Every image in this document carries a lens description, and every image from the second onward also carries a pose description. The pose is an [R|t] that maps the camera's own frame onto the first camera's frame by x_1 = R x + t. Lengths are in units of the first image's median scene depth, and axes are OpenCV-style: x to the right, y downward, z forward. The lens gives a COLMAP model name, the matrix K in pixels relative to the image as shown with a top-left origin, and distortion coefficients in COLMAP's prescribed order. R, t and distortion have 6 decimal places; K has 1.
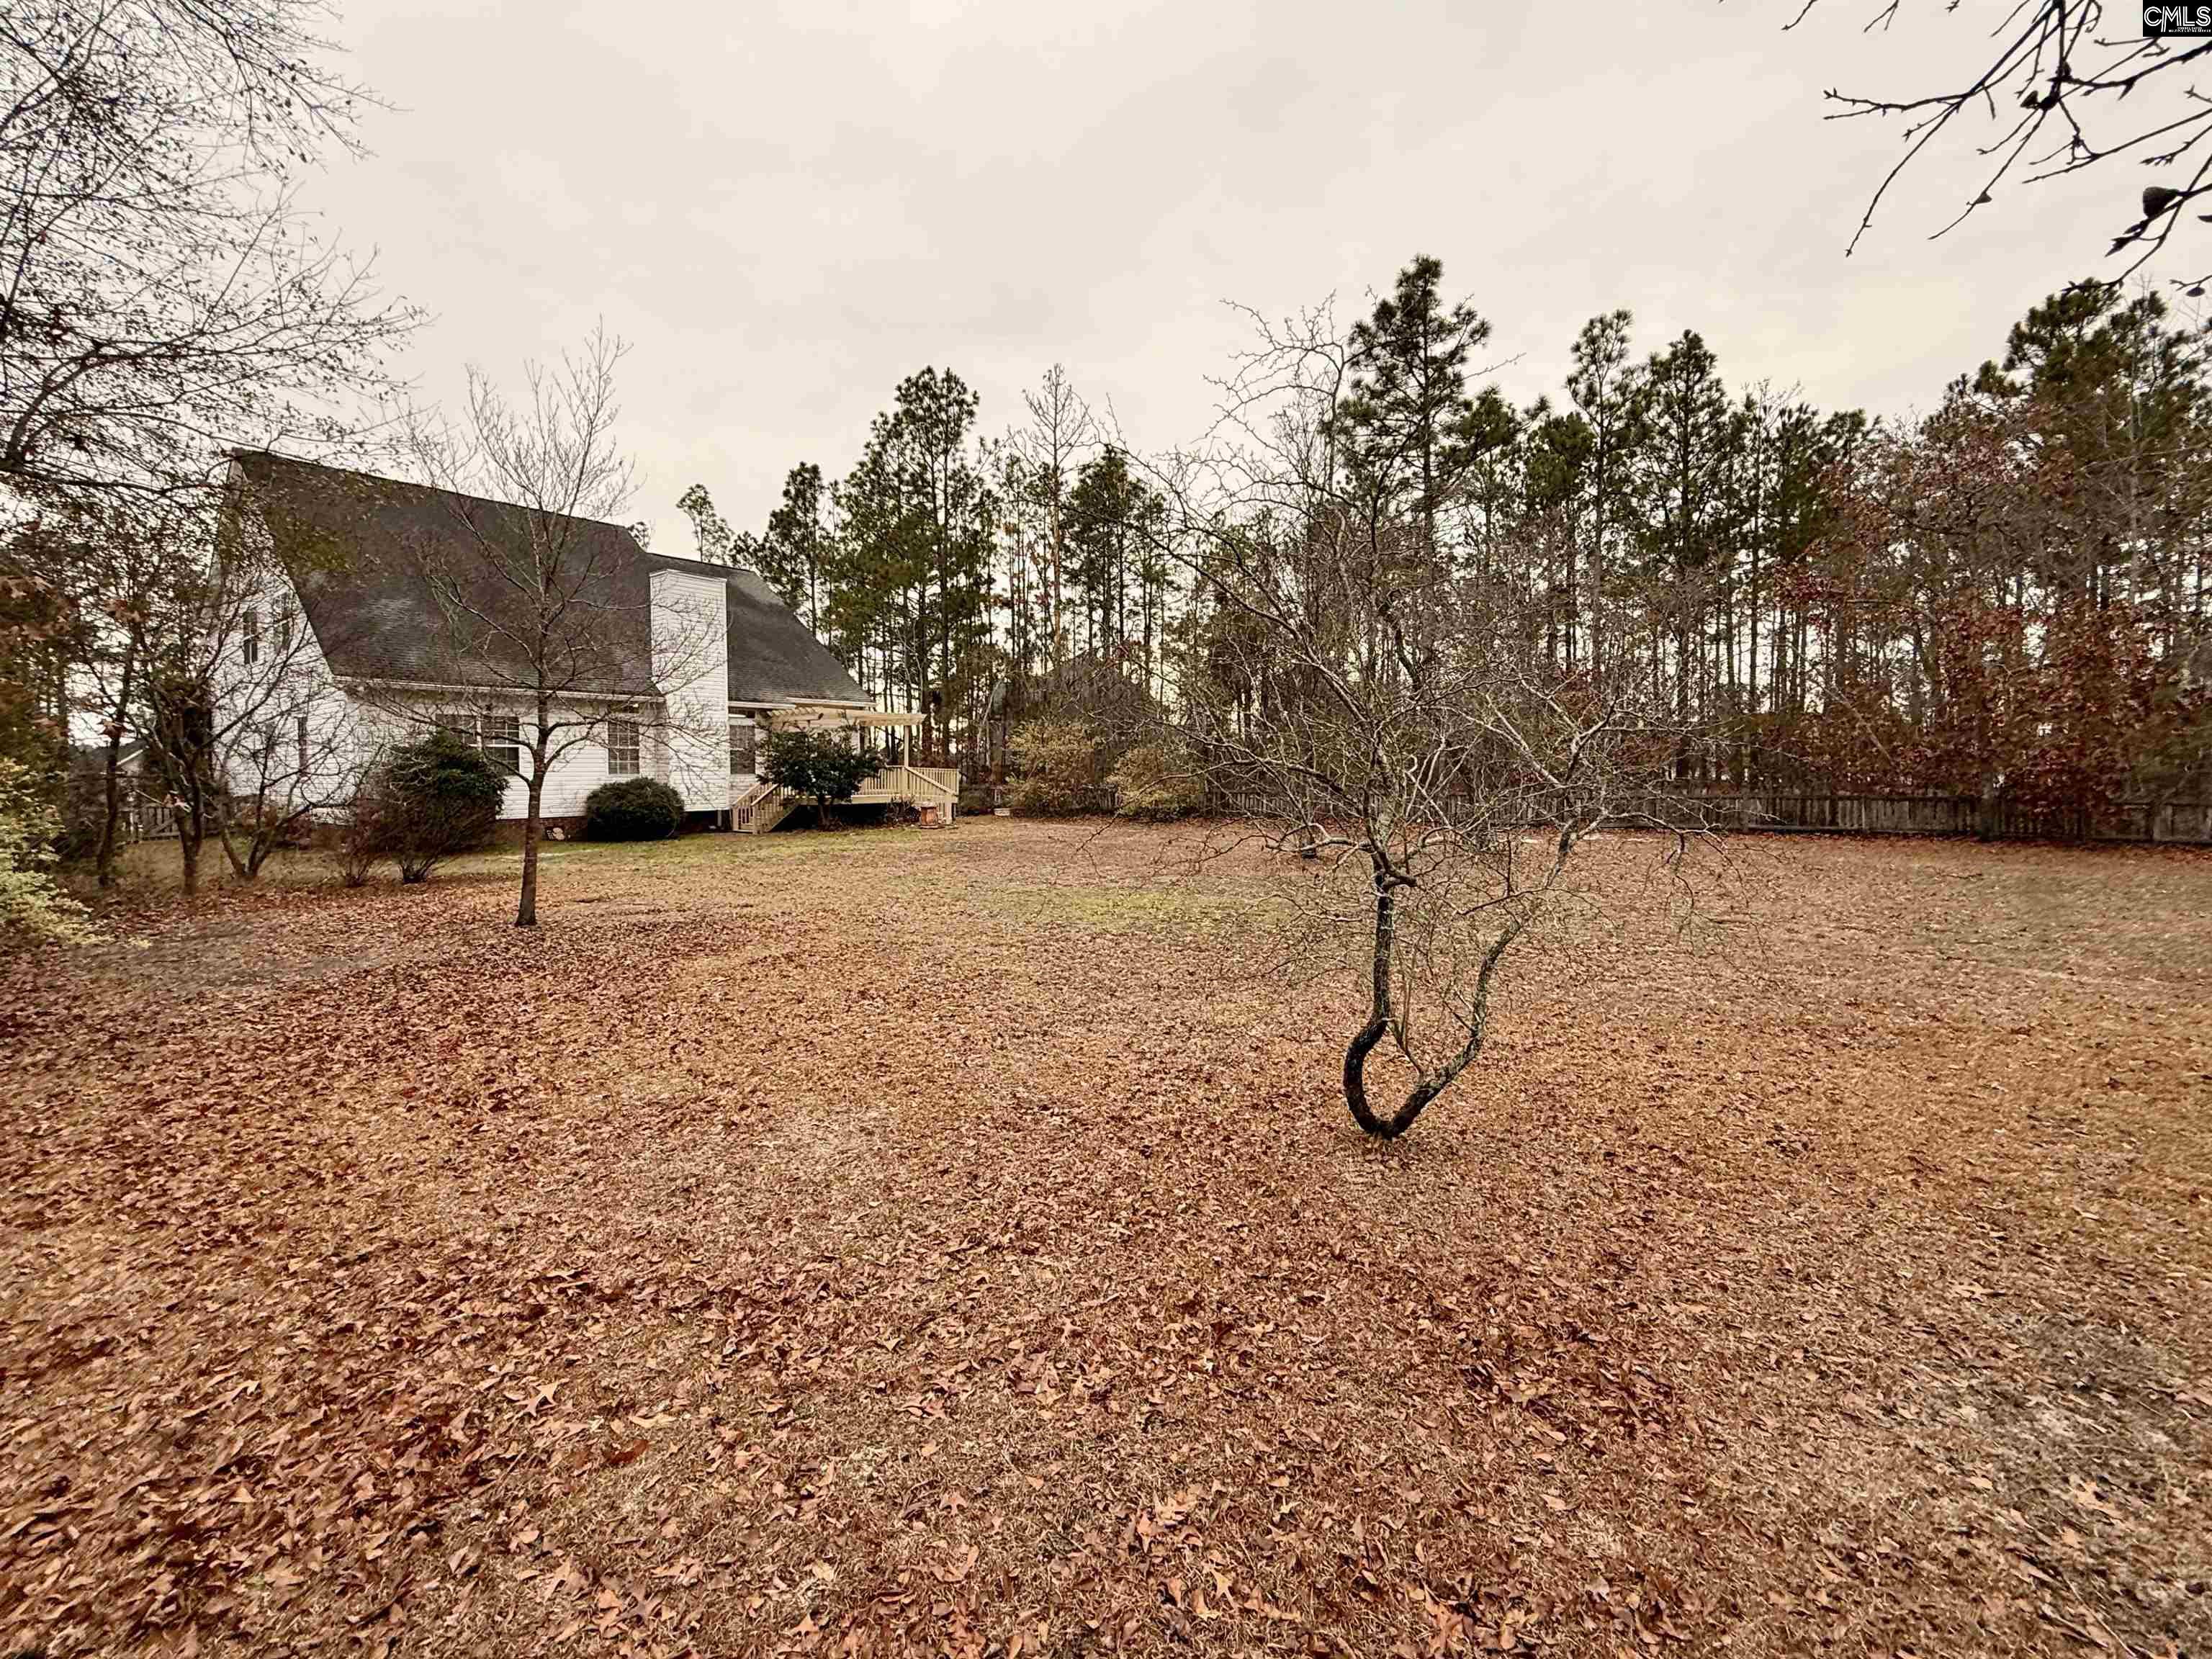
lens RADIAL K [[953.6, 0, 1094.5], [0, 953.6, 746.6], [0, 0, 1]] dist [0.002522, -0.000010]
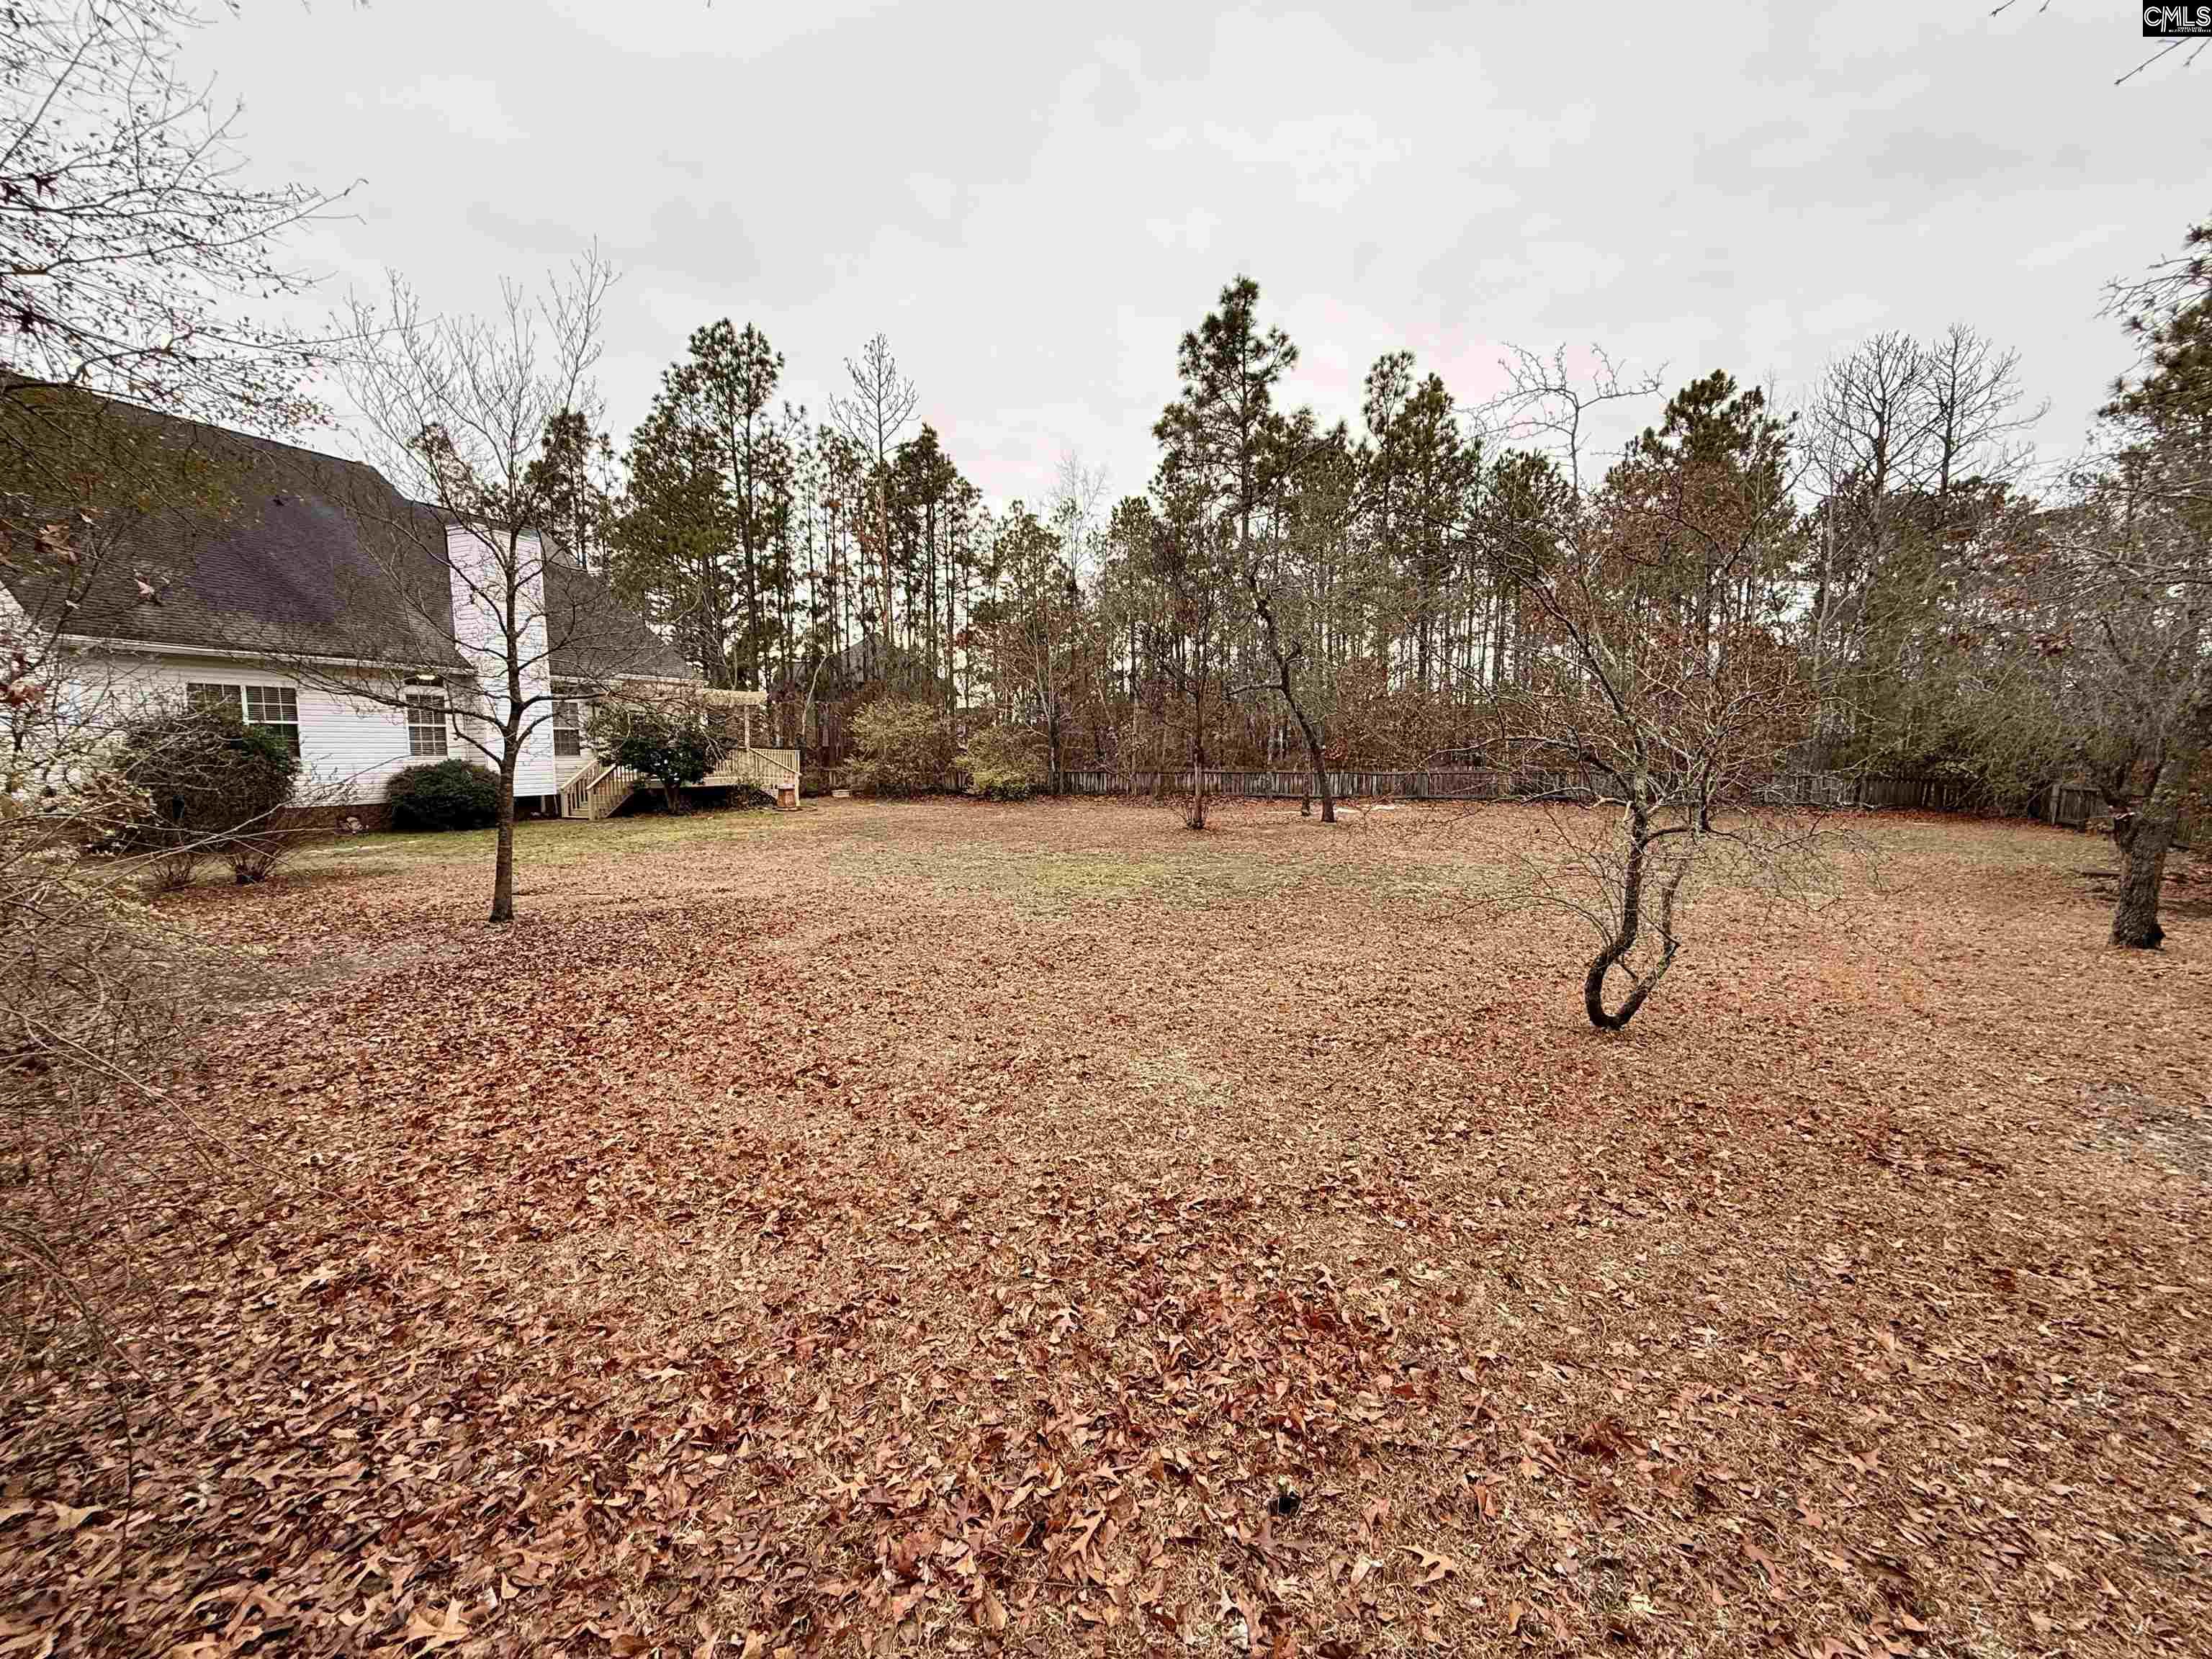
lens RADIAL K [[953.6, 0, 994.5], [0, 953.6, 790.8], [0, 0, 1]] dist [0.002522, -0.000010]
pose [[0.958854, -0.011916, 0.283648, -0.240838], [-0.005905, 0.998065, 0.061892, 0.003724], [-0.283837, -0.061020, 0.956929, 0.006070]]
